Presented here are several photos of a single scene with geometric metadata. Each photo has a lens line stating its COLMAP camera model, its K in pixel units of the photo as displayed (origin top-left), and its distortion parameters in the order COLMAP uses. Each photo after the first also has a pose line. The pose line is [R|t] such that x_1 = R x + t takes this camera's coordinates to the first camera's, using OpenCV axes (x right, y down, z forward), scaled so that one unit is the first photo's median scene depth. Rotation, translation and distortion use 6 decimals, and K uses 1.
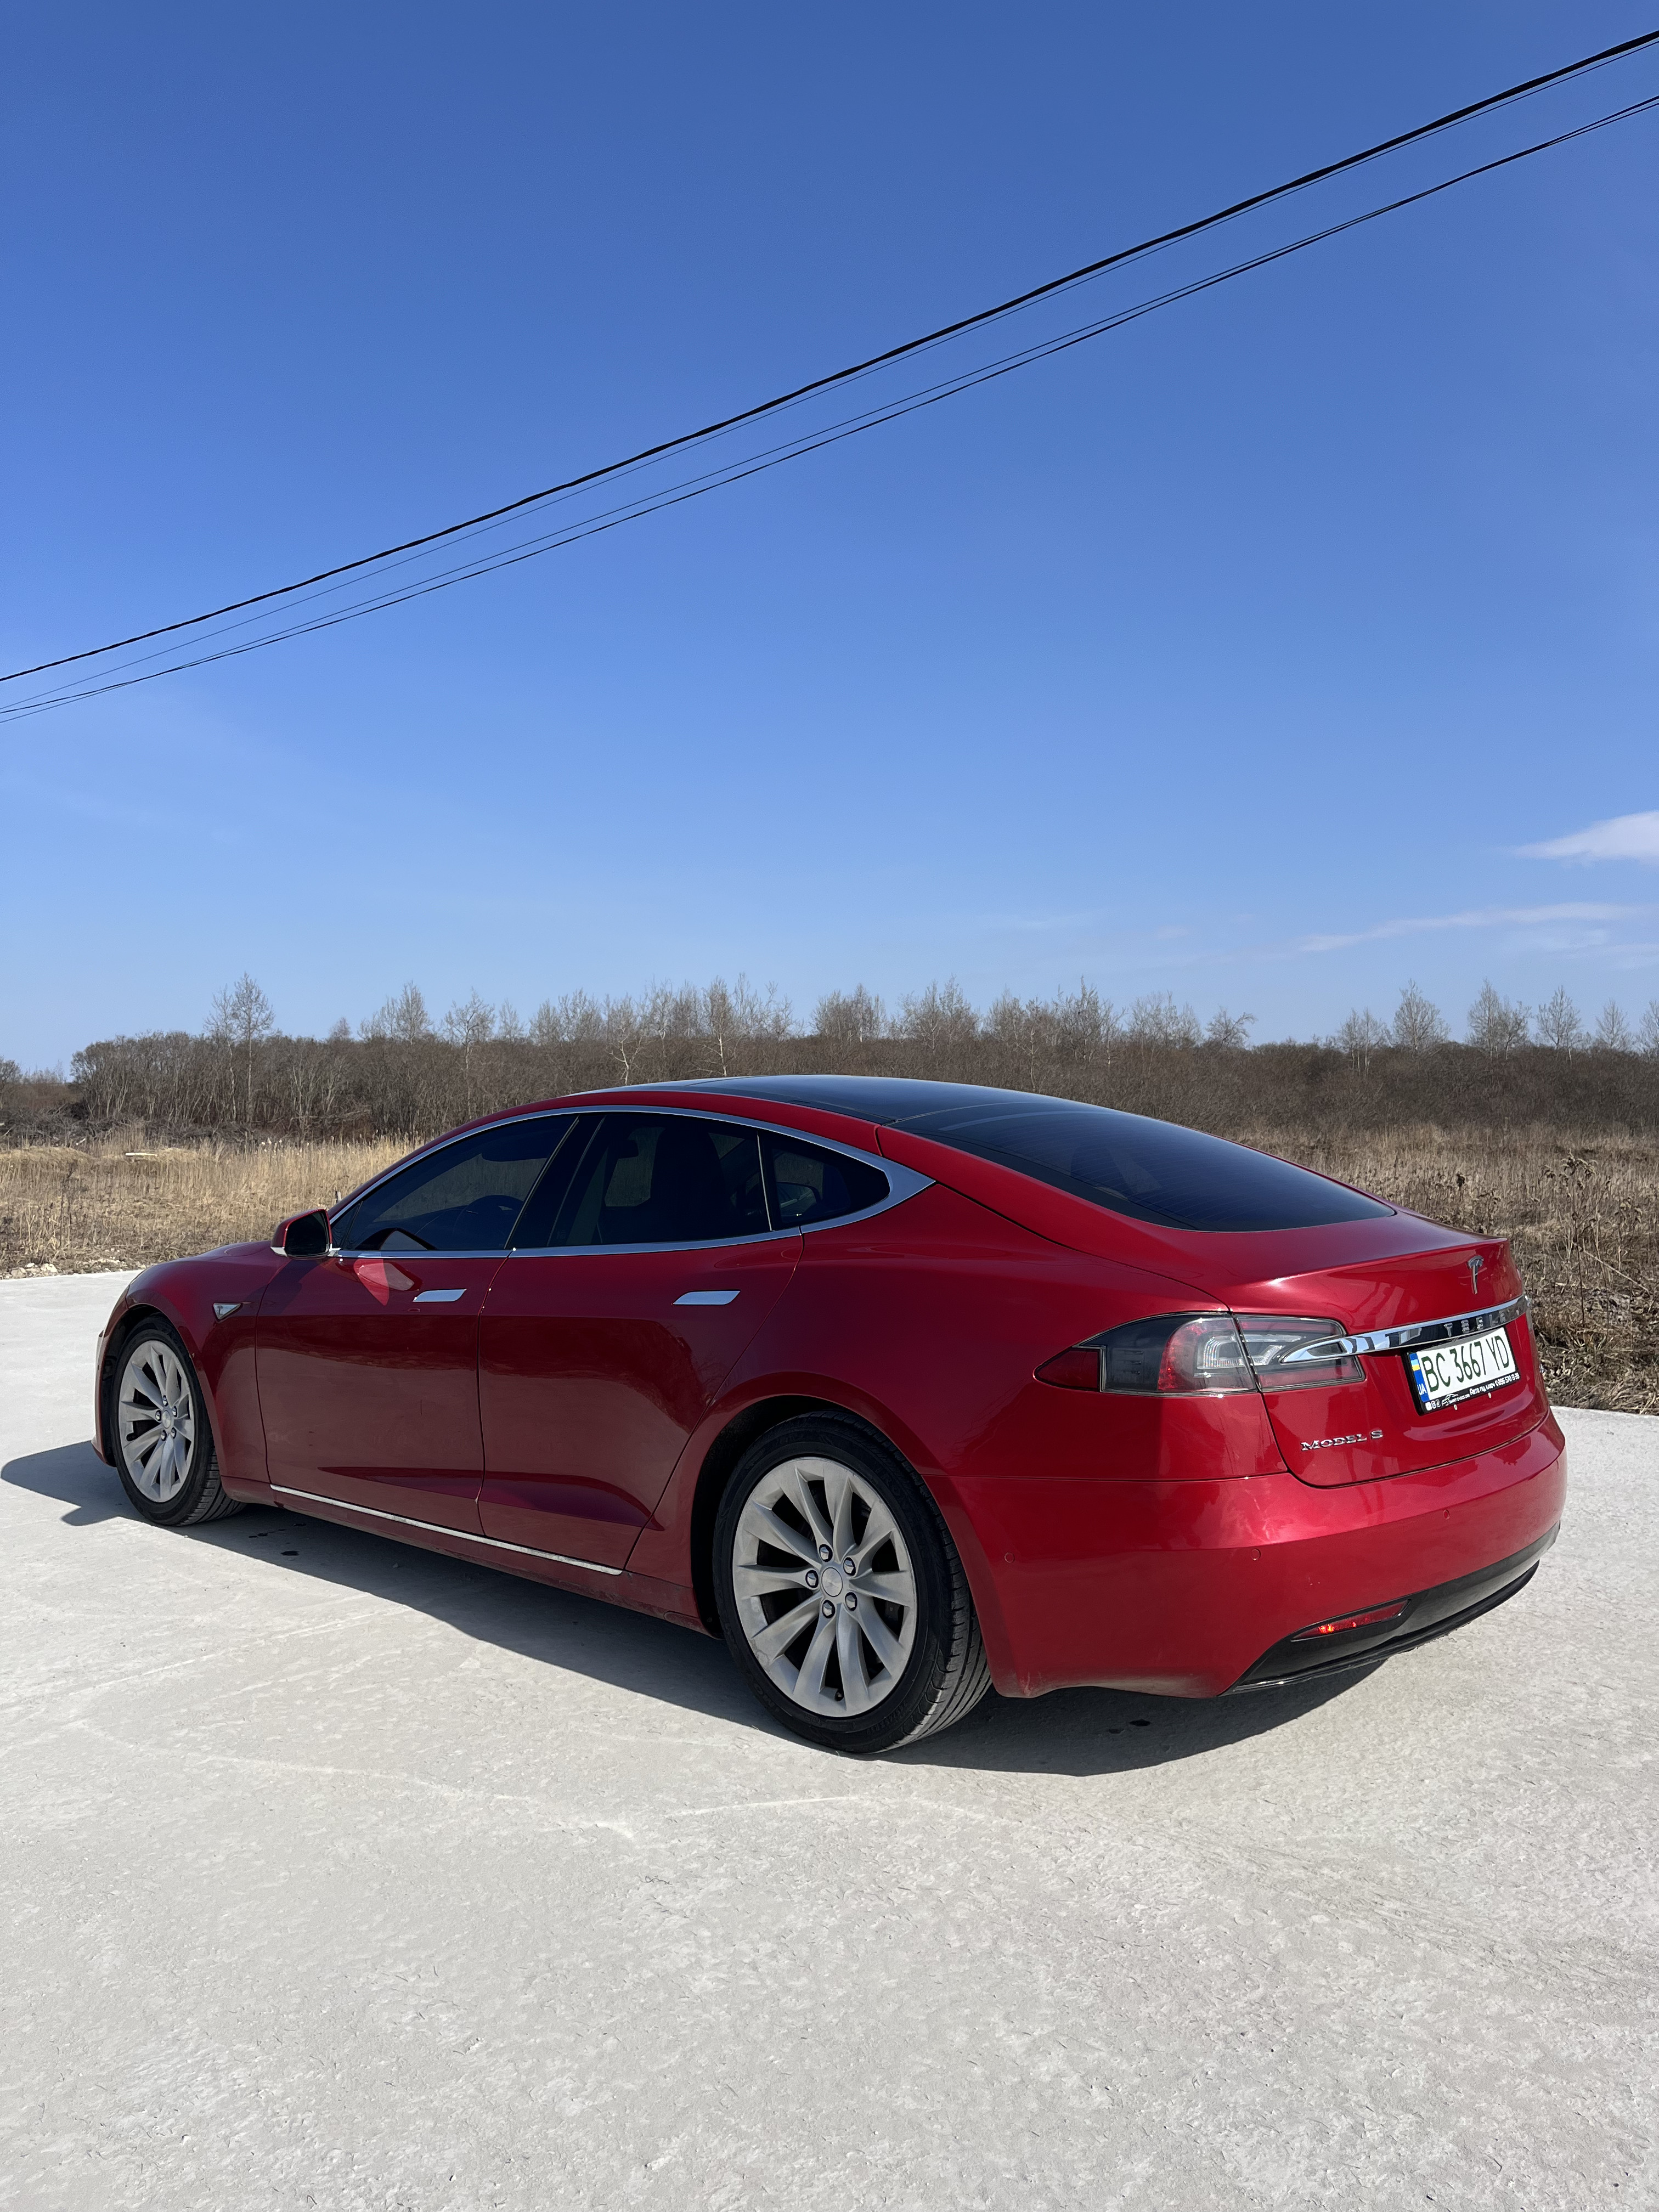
lens RADIAL K [[1676.3, 0, 829.5], [0, 1676.3, 1106.0], [0, 0, 1]] dist [0.071788, -0.105461]
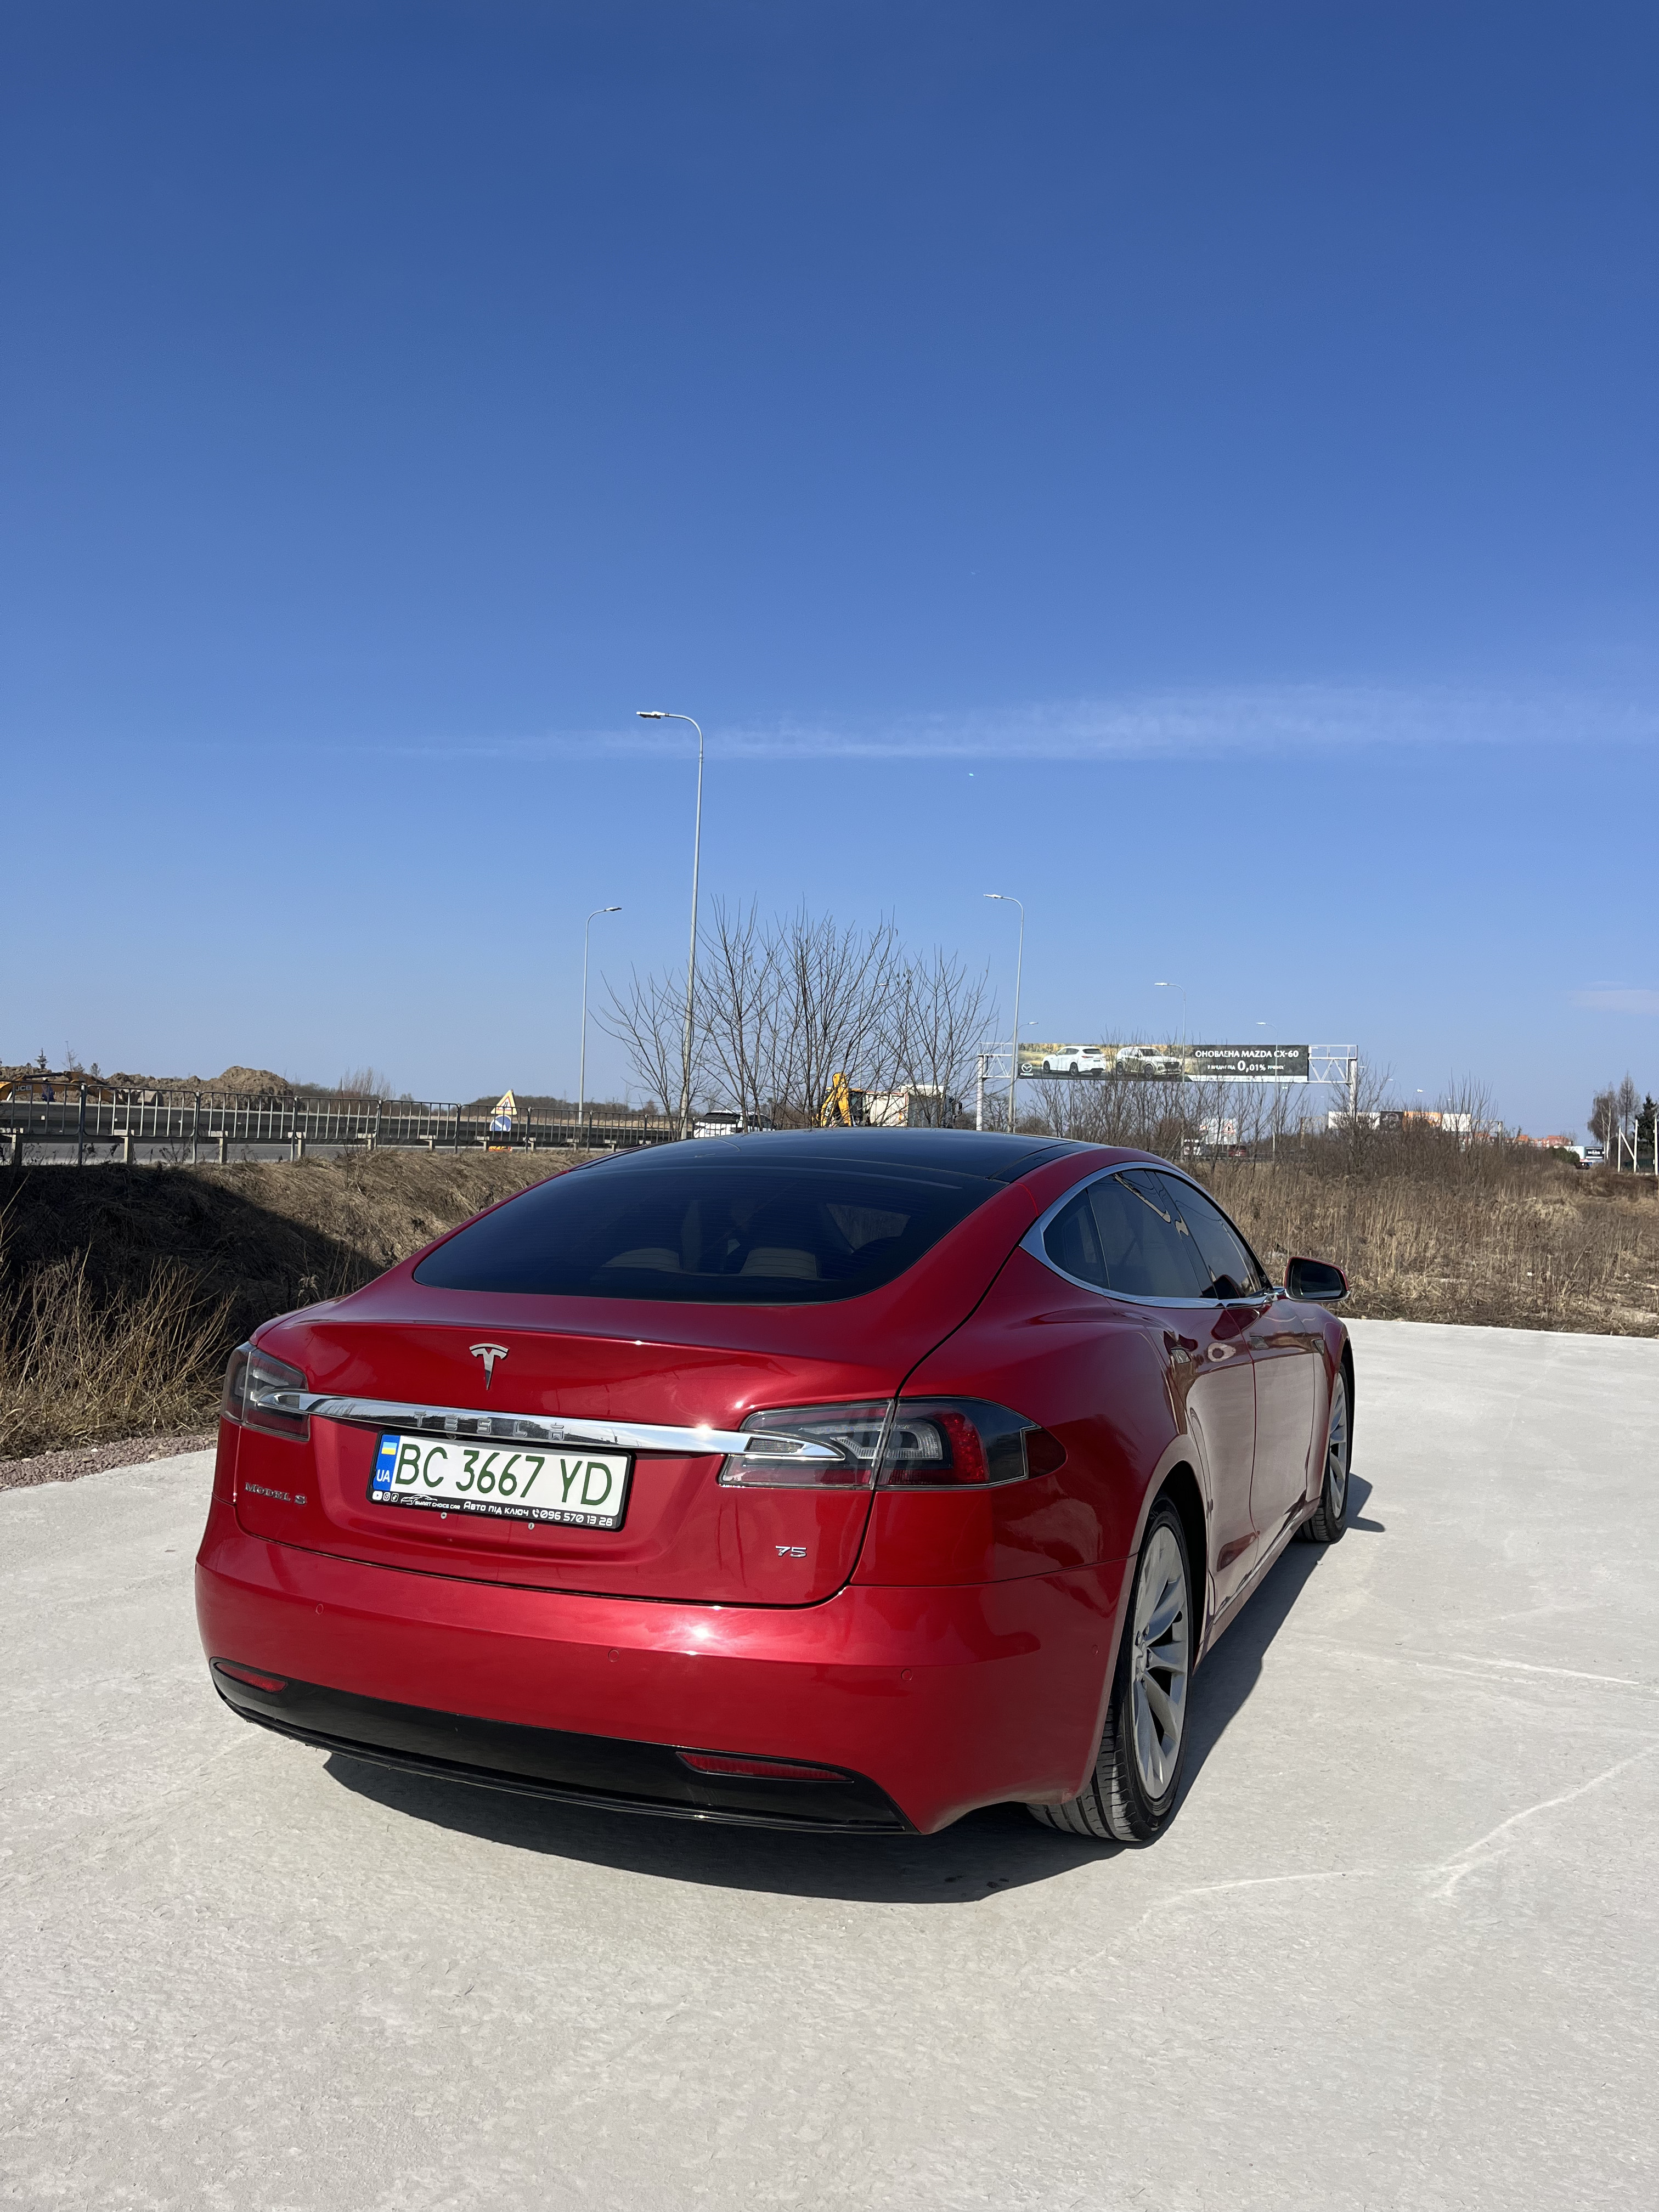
lens RADIAL K [[1674.1, 0, 839.1], [0, 1674.1, 1112.1], [0, 0, 1]] dist [0.074542, -0.105055]
pose [[0.320651, -0.005592, -0.947181, 1.067807], [-0.025558, 0.999567, -0.014554, -0.014737], [0.946853, 0.028875, 0.320369, 0.786722]]
